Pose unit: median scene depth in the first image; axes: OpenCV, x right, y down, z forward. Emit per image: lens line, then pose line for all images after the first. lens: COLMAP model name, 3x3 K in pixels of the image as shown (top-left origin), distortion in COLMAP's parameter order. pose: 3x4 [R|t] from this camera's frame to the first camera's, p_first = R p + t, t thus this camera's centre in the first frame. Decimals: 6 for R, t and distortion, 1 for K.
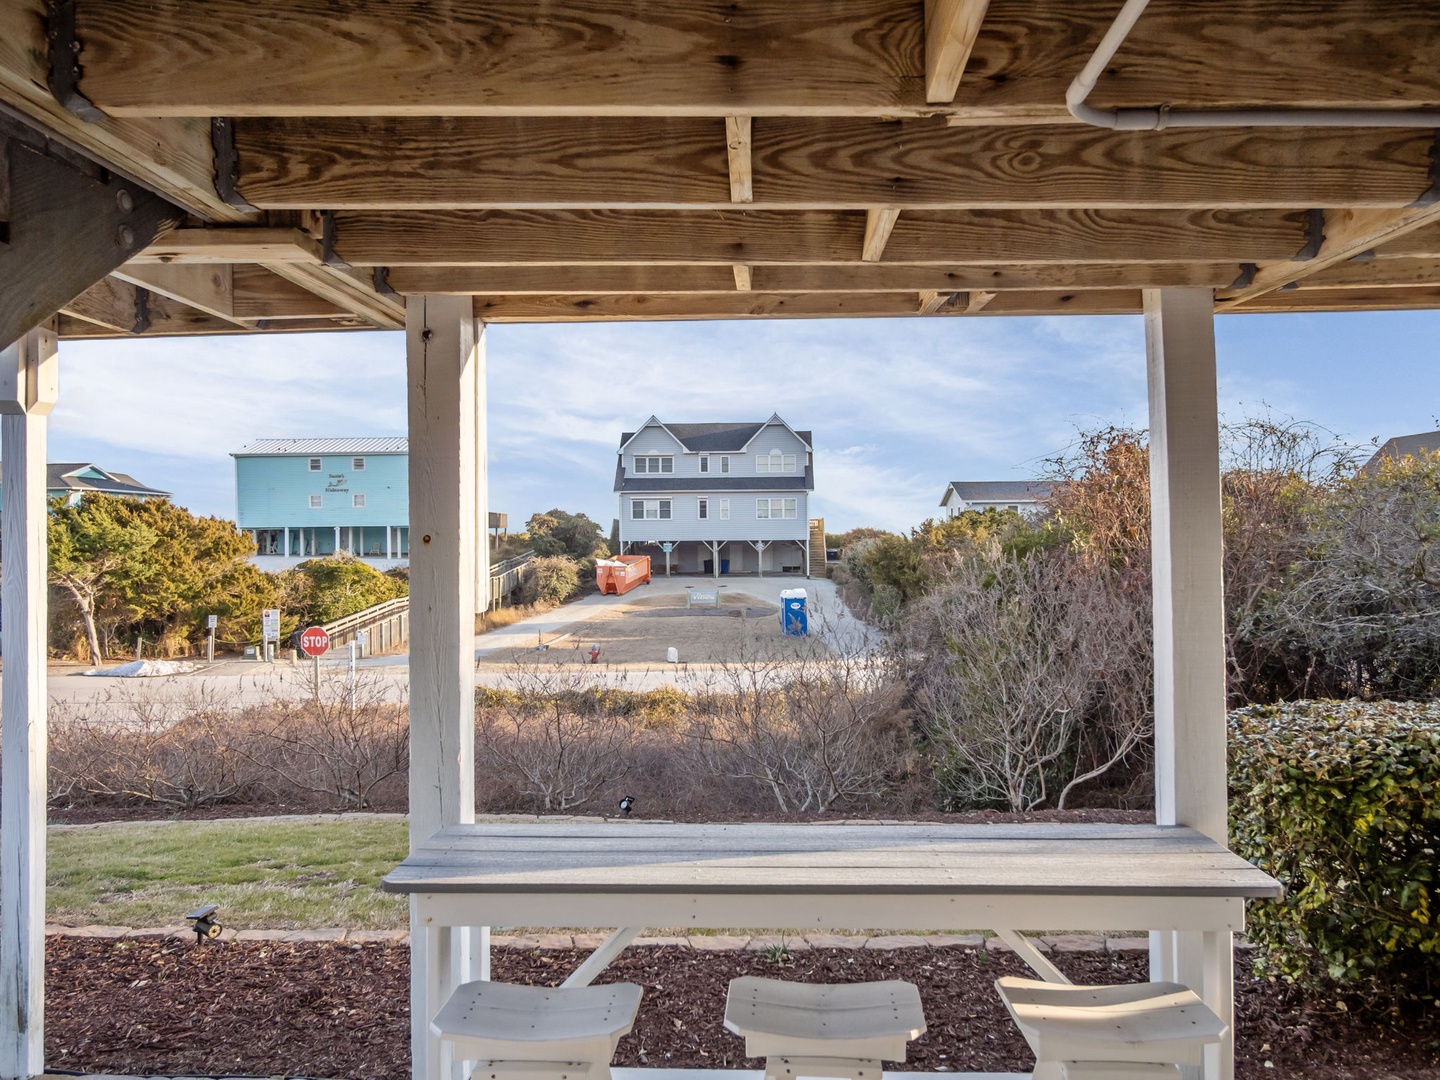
lens RADIAL K [[1021.9, 0, 706.1], [0, 1021.9, 527.8], [0, 0, 1]] dist [0.027459, -0.022940]
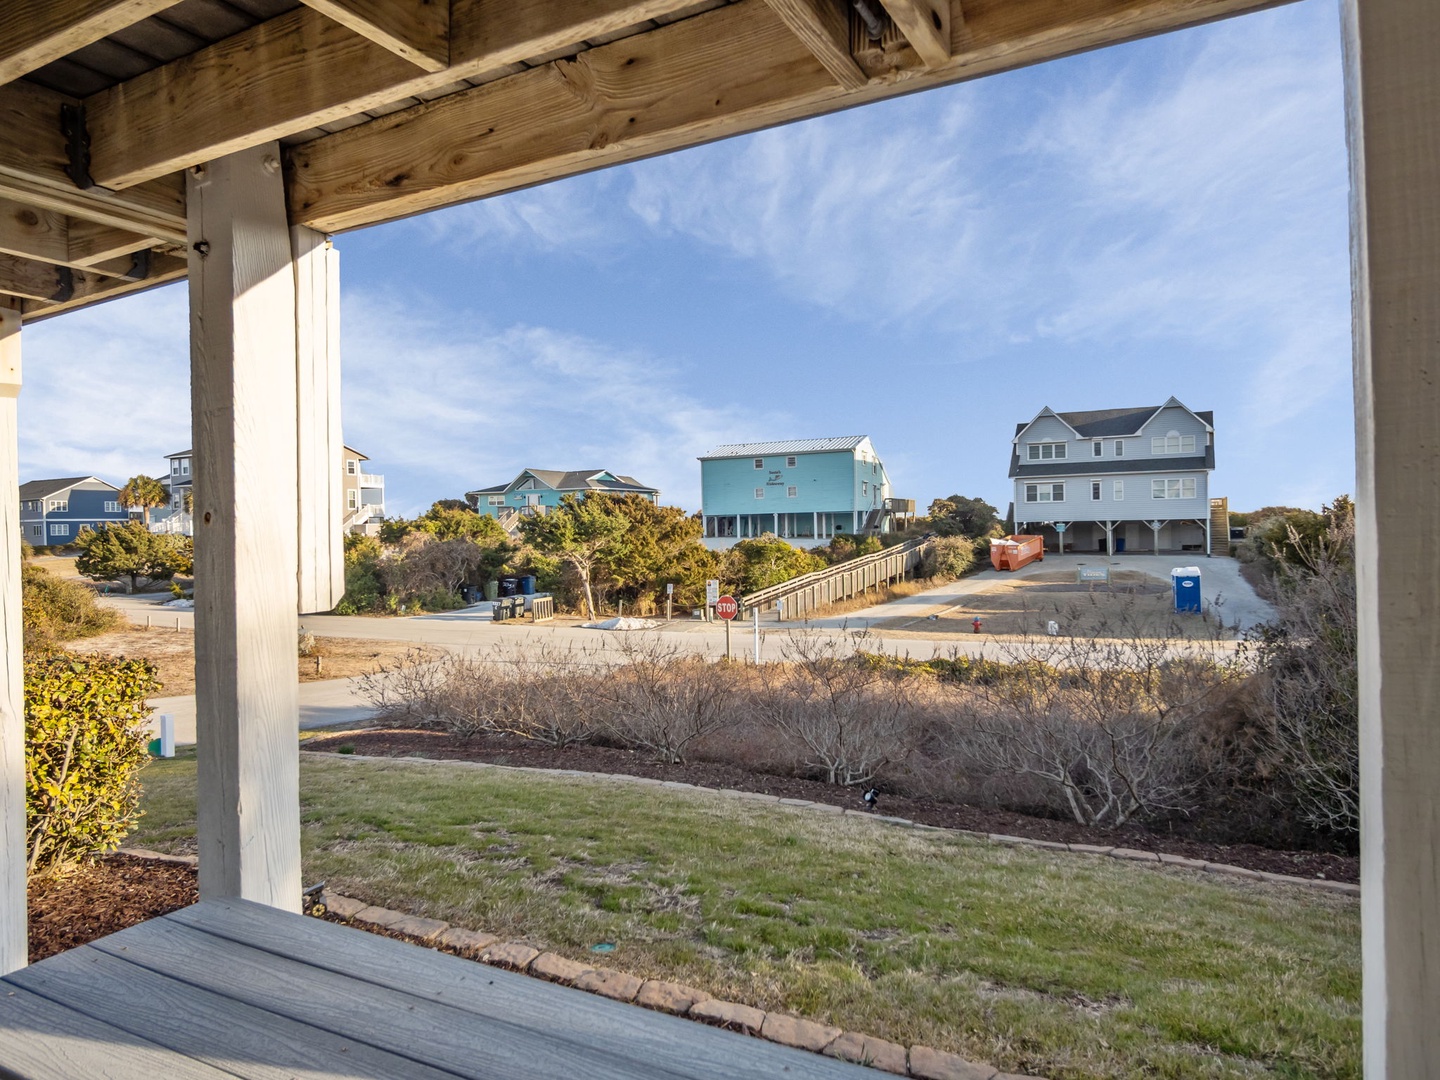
lens RADIAL K [[866.5, 0, 740.2], [0, 866.5, 532.1], [0, 0, 1]] dist [0.012500, -0.005498]
pose [[0.918020, -0.007875, -0.396455, 0.073550], [0.016858, 0.999674, 0.019179, 0.003535], [0.396175, -0.024290, 0.917854, 0.117895]]
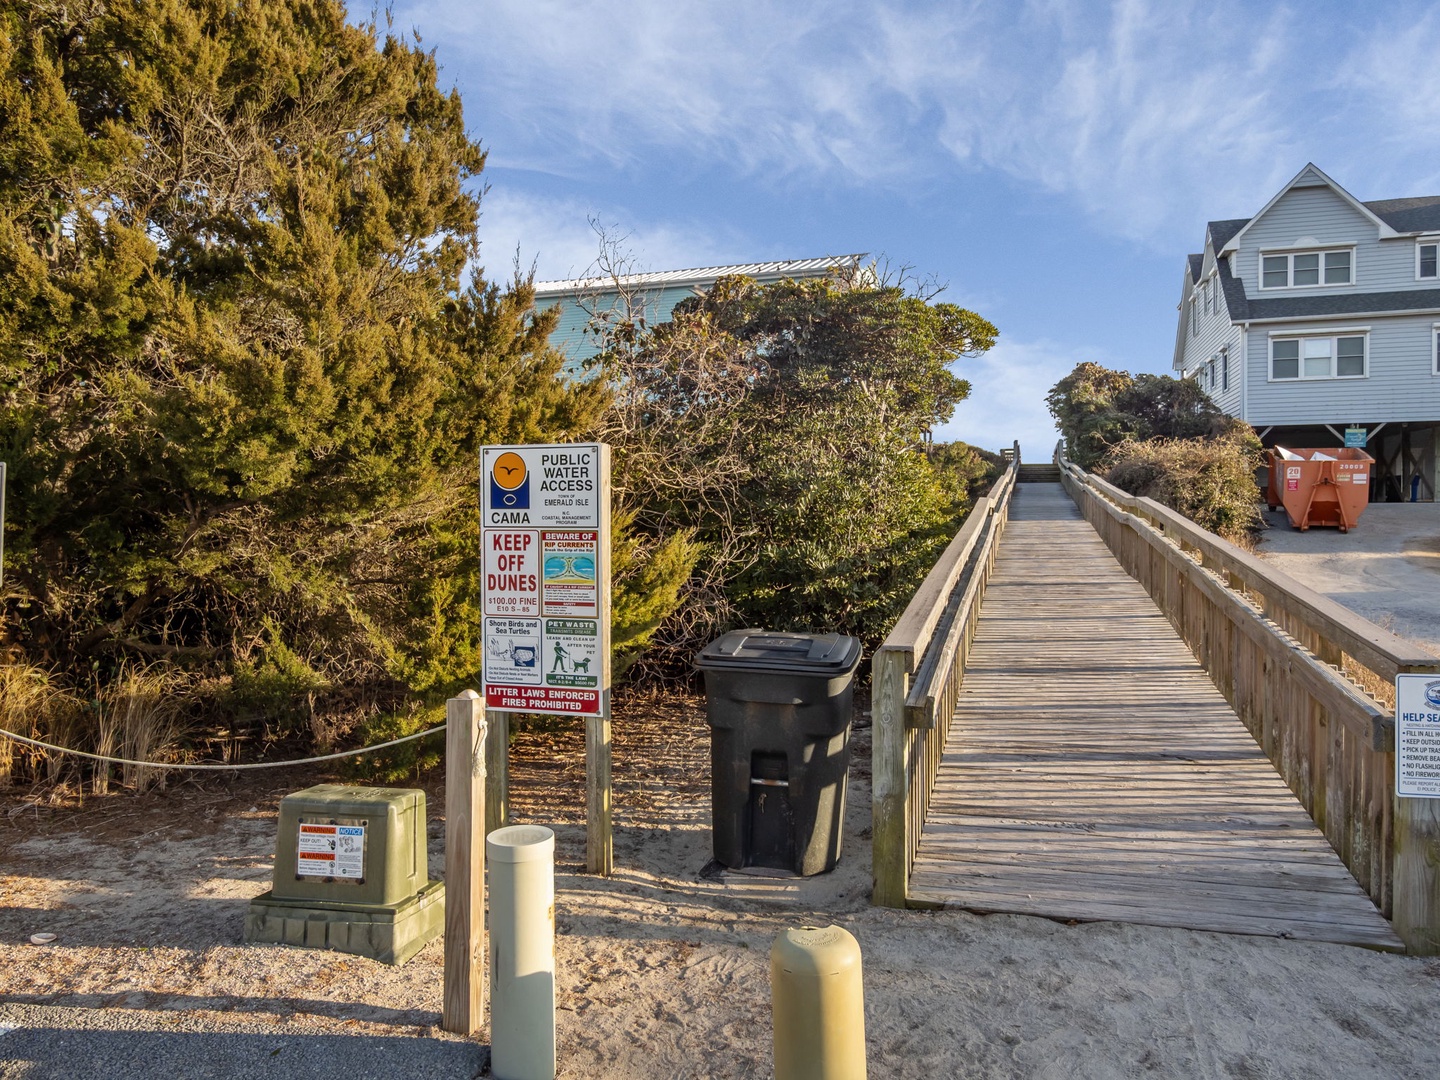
lens RADIAL K [[1021.9, 0, 726.1], [0, 1021.9, 531.6], [0, 0, 1]] dist [0.027459, -0.022940]
pose [[0.970392, 0.007468, -0.241421, -1.003847], [0.000652, 0.999437, 0.033536, 0.228294], [0.241535, -0.032700, 0.969841, 2.383203]]
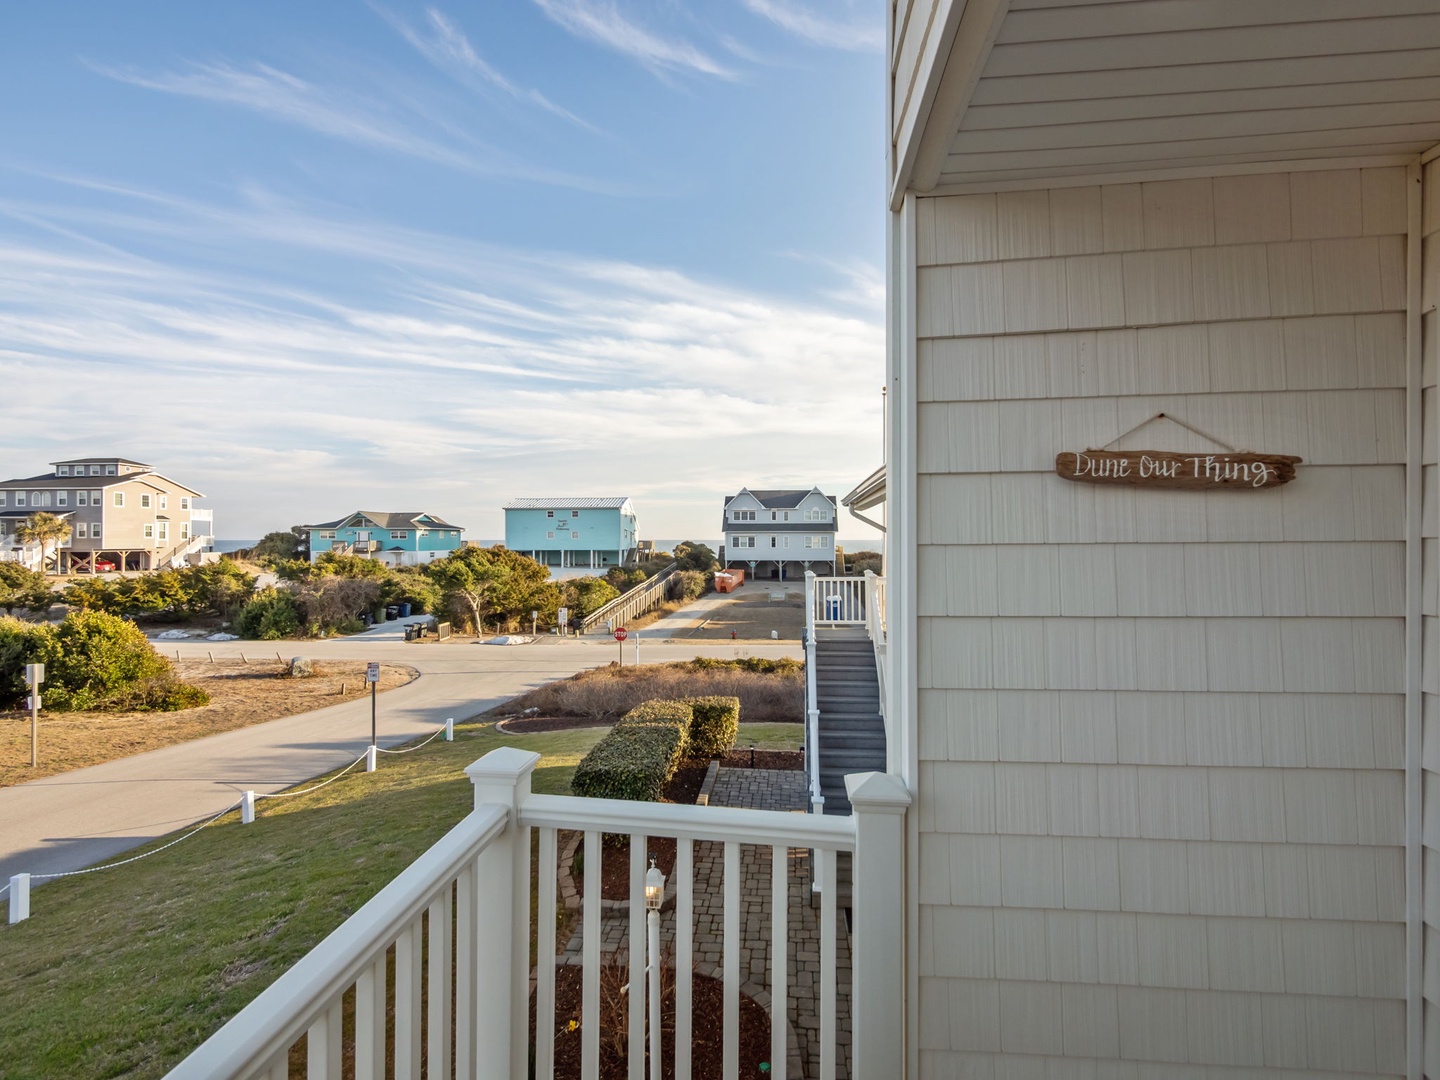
lens RADIAL K [[661.1, 0, 738.0], [0, 661.1, 535.7], [0, 0, 1]] dist [0.001087, -0.000789]
pose [[0.999755, 0.009651, -0.019898, -0.203186], [-0.009549, 0.999941, 0.005189, -0.170978], [0.019947, -0.004998, 0.999789, -0.585725]]
